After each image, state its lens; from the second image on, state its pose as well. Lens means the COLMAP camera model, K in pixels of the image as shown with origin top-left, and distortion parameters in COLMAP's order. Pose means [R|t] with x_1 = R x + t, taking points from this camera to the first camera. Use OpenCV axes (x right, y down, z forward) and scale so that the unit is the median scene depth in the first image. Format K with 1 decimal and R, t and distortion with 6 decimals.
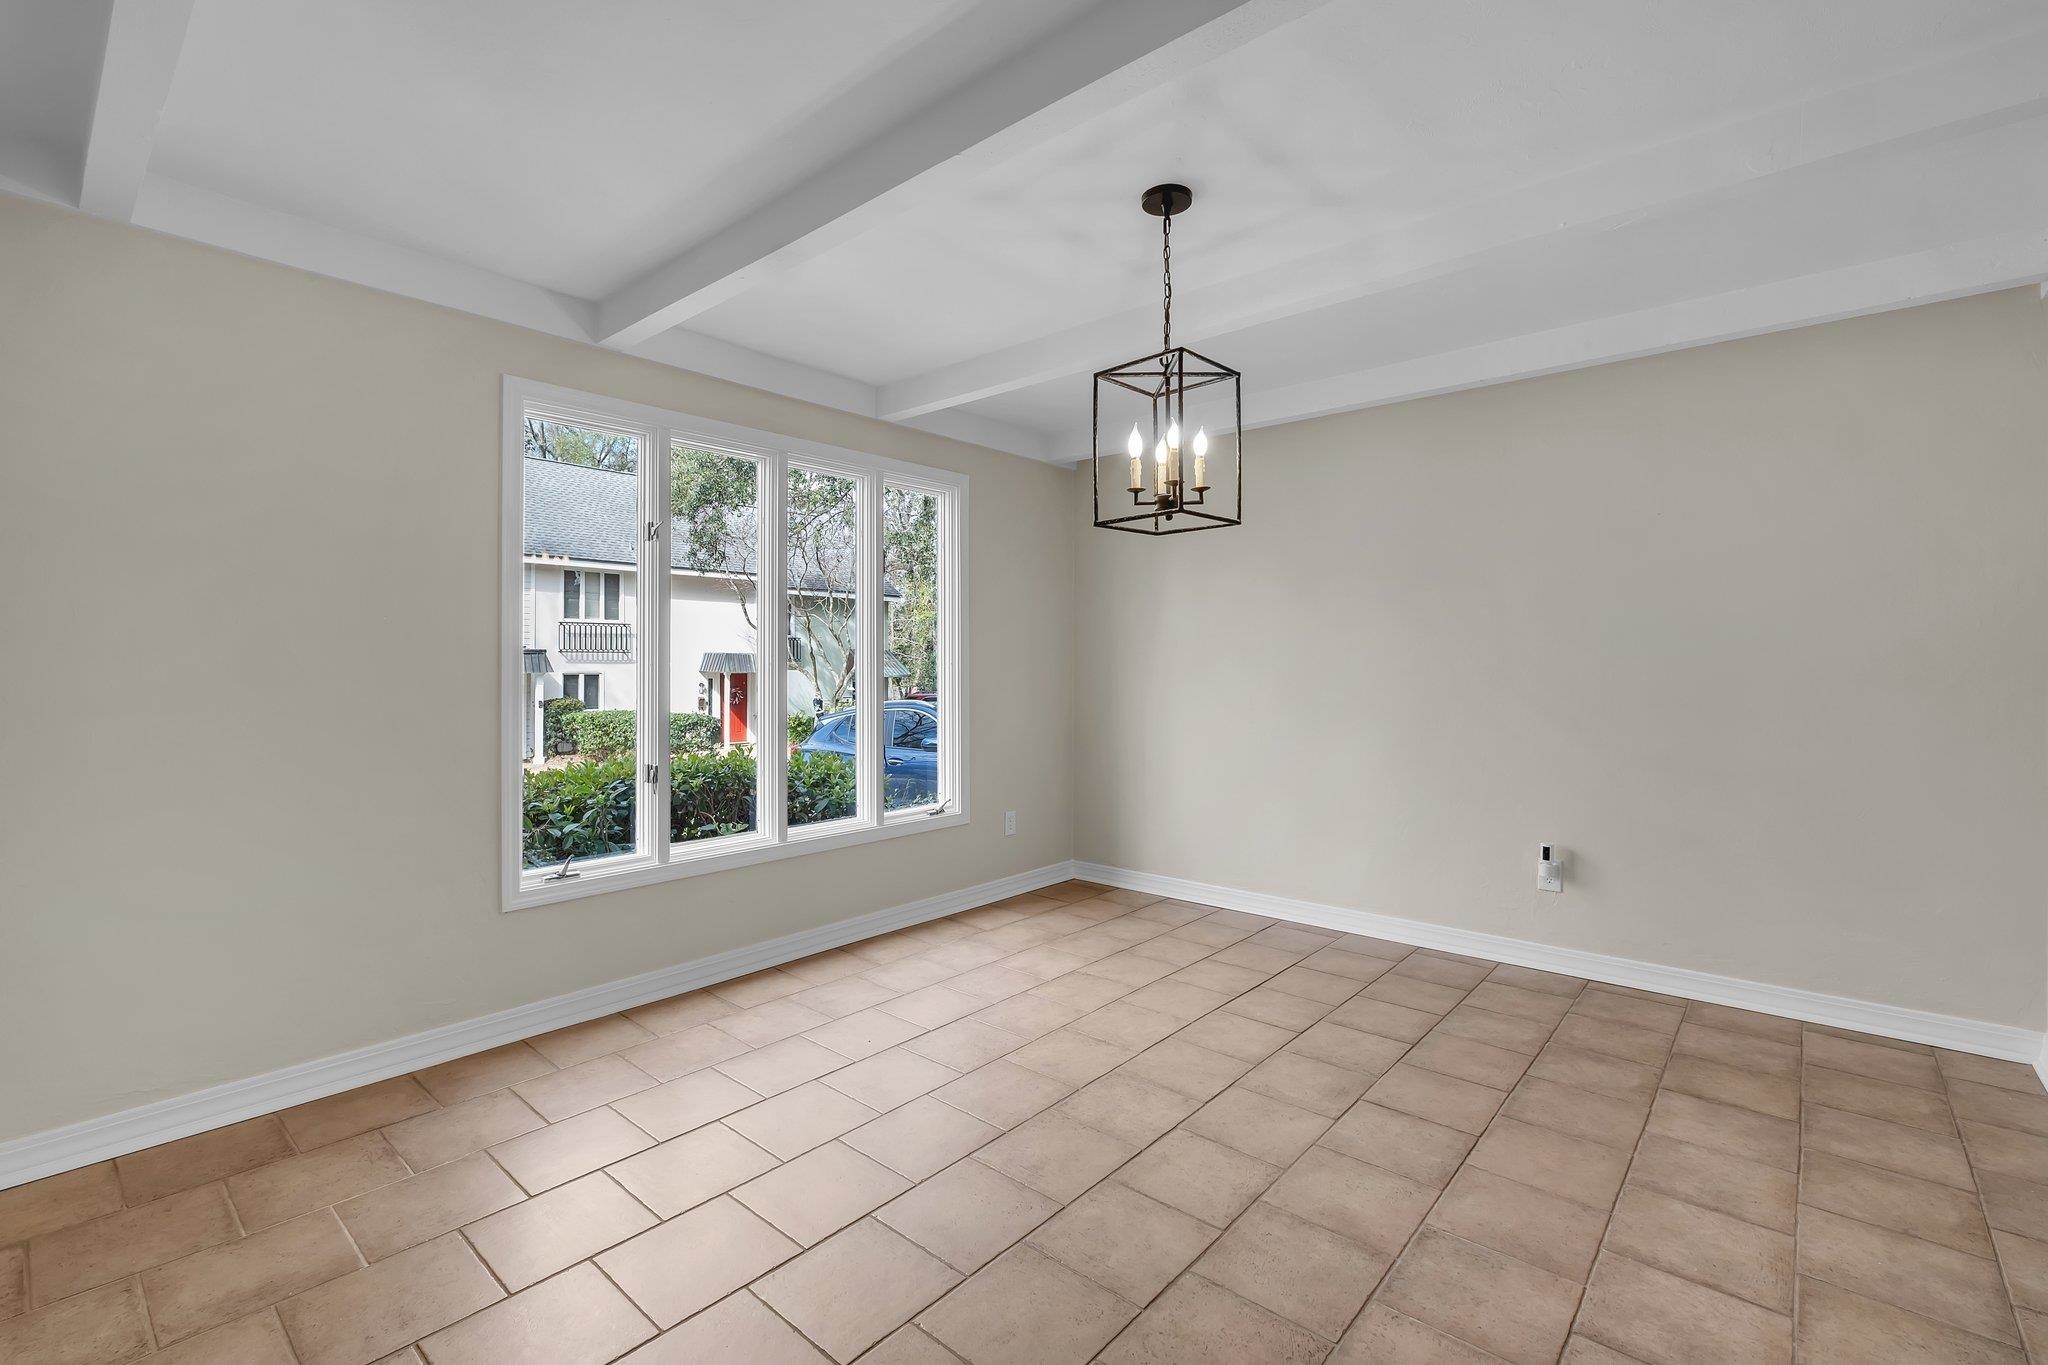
lens RADIAL K [[890.4, 0, 1013.1], [0, 890.4, 664.9], [0, 0, 1]] dist [-0.000488, -0.000540]
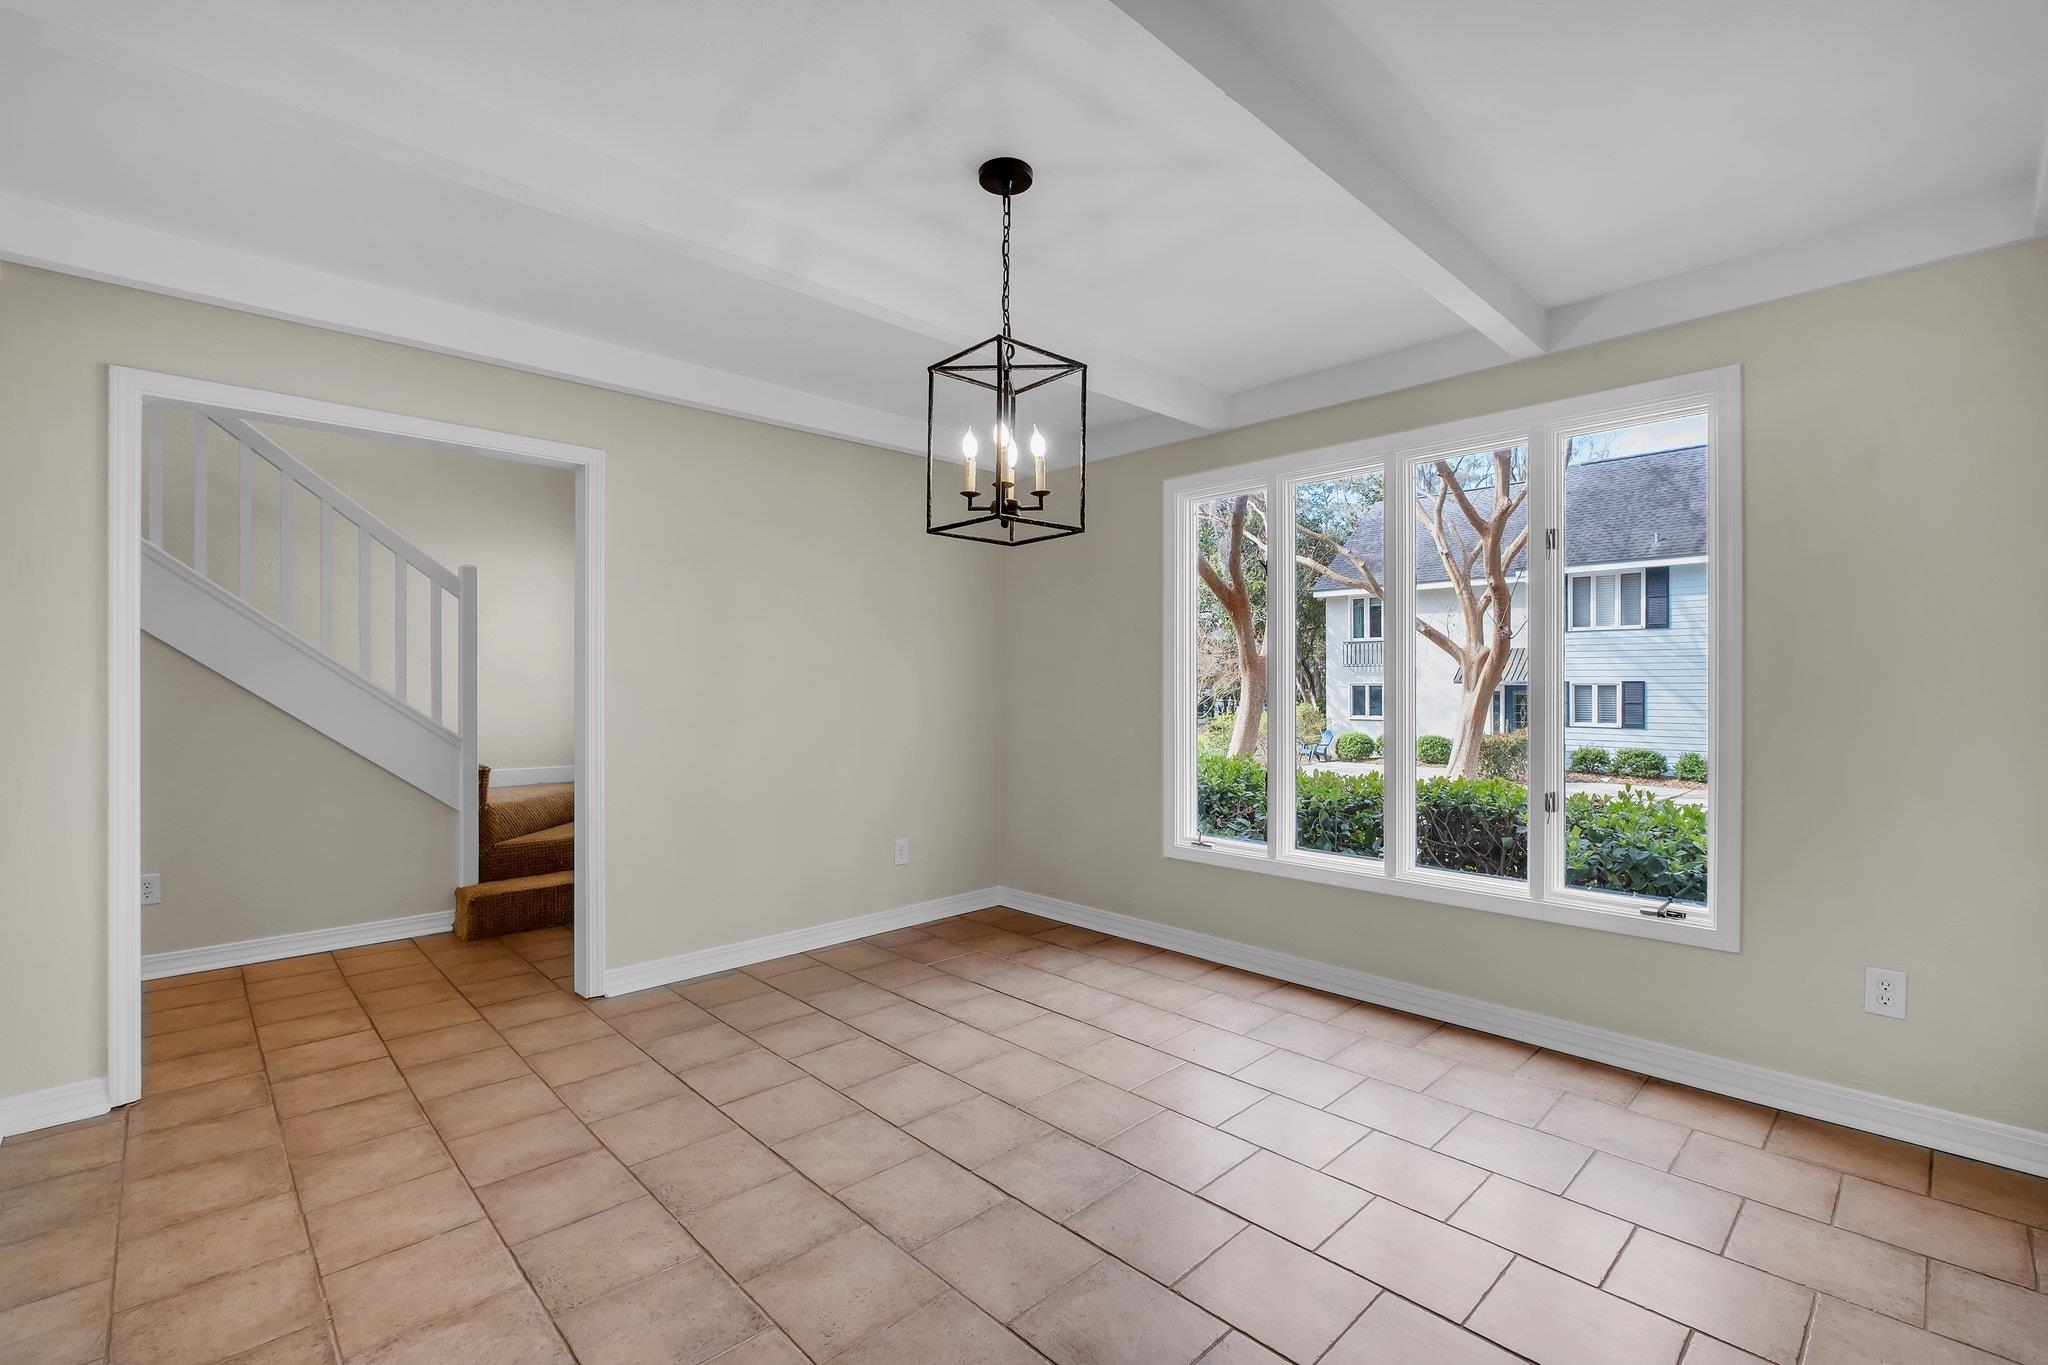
lens RADIAL K [[898.1, 0, 1023.4], [0, 898.1, 685.9], [0, 0, 1]] dist [0.000912, 0.000159]
pose [[-0.079358, 0.002093, -0.996844, 1.047851], [0.003810, 0.999991, 0.001796, -0.001490], [0.996839, -0.003656, -0.079366, 1.044201]]
